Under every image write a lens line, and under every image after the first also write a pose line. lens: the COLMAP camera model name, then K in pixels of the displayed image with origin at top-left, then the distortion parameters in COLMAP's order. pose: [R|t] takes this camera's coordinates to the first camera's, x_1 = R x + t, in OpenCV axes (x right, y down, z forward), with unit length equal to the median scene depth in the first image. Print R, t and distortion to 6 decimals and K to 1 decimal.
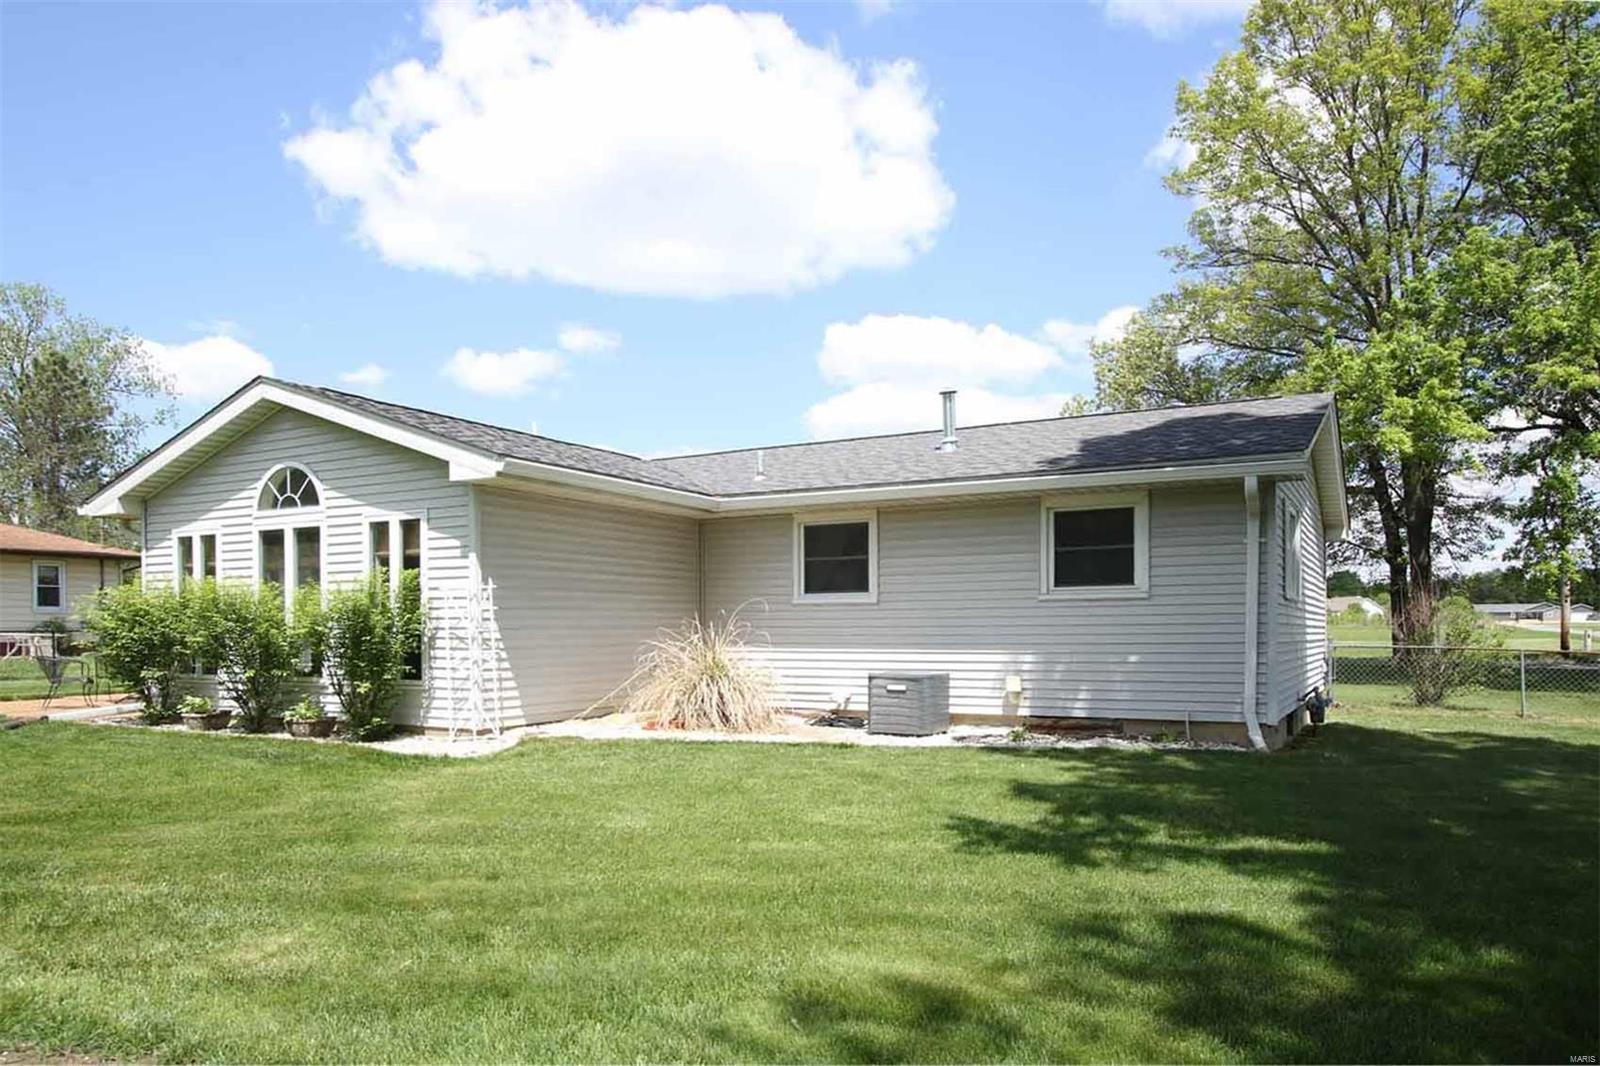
lens RADIAL K [[1034.8, 0, 797.8], [0, 1034.8, 641.4], [0, 0, 1]] dist [0.000737, 0.000328]
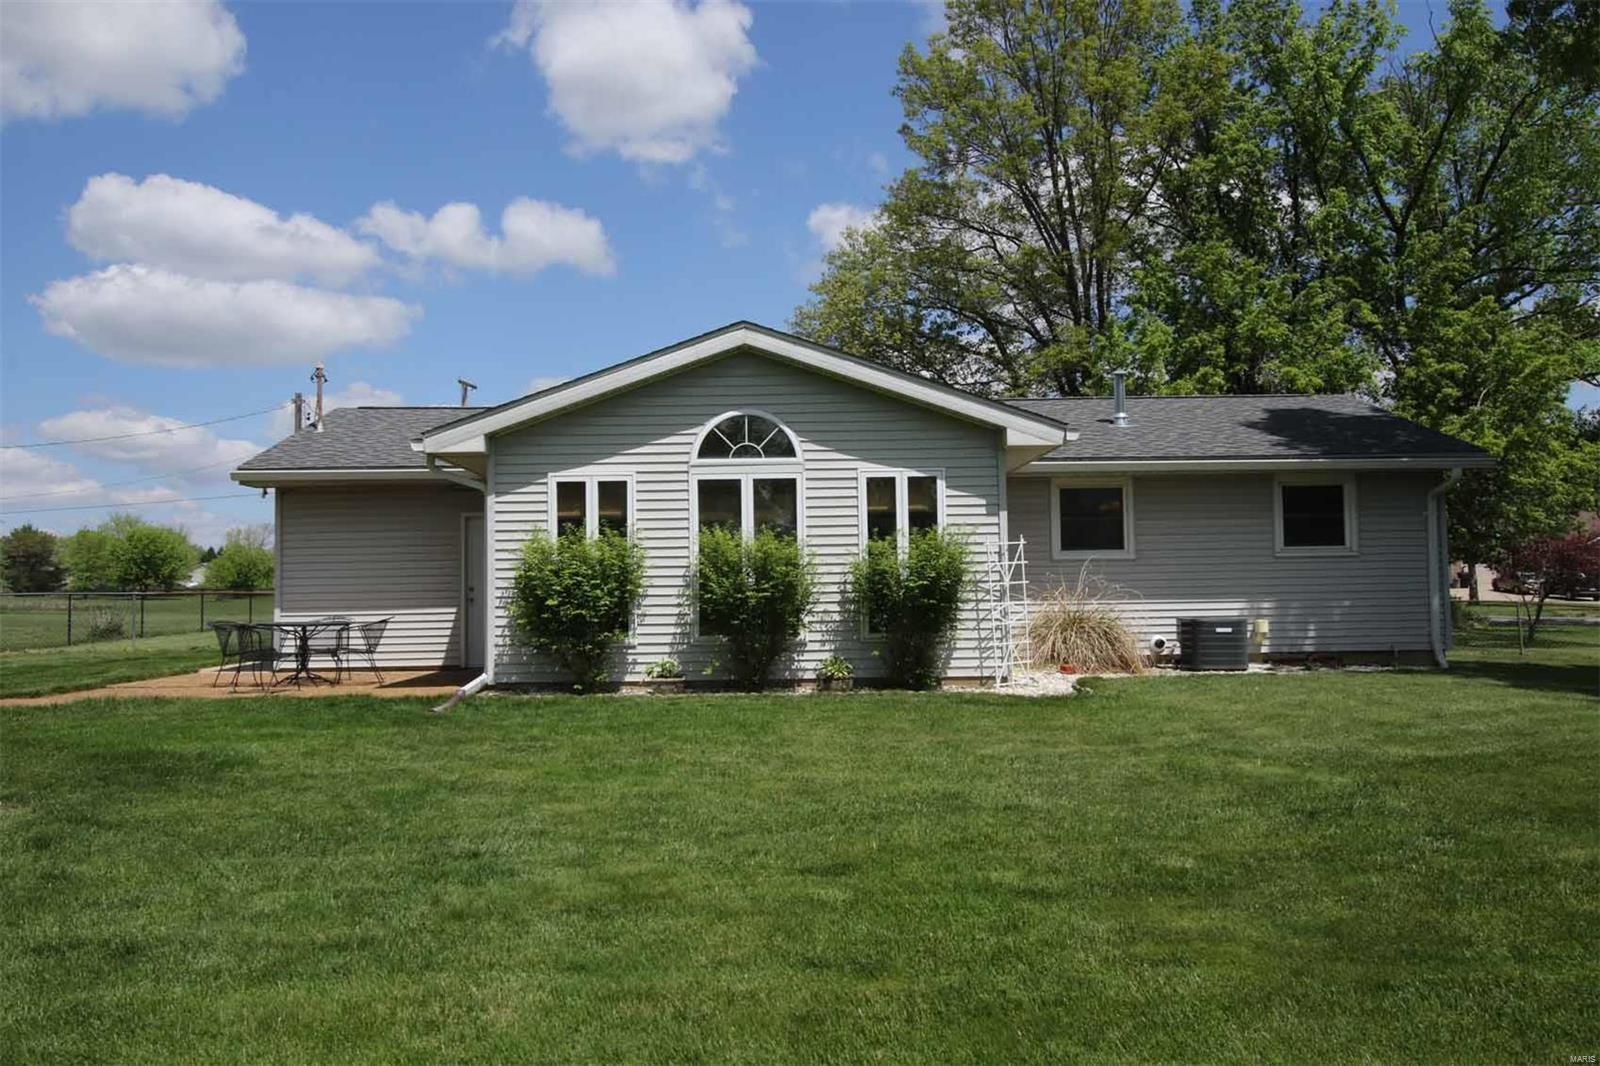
lens RADIAL K [[1287.6, 0, 800.0], [0, 1287.6, 533.0], [0, 0, 1]] dist [0.000936, 0.000203]
pose [[0.873032, 0.012670, 0.487499, -1.024452], [0.016162, 0.998362, -0.054891, 0.006212], [-0.487396, 0.055801, 0.871396, -0.054612]]
